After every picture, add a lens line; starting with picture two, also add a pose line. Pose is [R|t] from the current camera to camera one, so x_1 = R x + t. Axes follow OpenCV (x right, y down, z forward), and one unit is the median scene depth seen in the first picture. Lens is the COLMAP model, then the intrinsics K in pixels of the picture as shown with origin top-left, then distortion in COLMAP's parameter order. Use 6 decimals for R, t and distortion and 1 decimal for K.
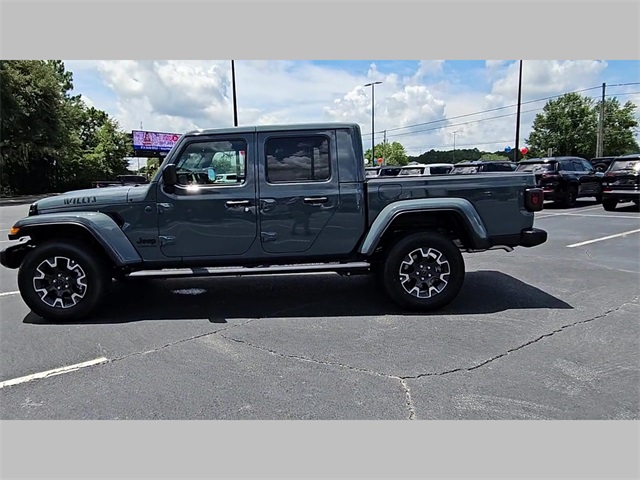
lens RADIAL K [[436.8, 0, 300.0], [0, 436.8, 240.0], [0, 0, 1]] dist [0.003919, -0.002632]
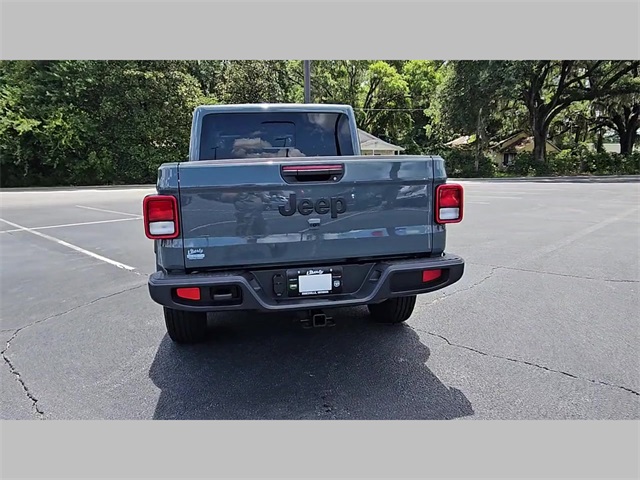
lens RADIAL K [[426.2, 0, 311.7], [0, 426.2, 239.8], [0, 0, 1]] dist [0.002846, -0.002371]
pose [[0.172533, 0.180642, -0.968298, 1.058373], [-0.118898, 0.979671, 0.161578, -0.167186], [0.977801, 0.087251, 0.190504, 1.084077]]
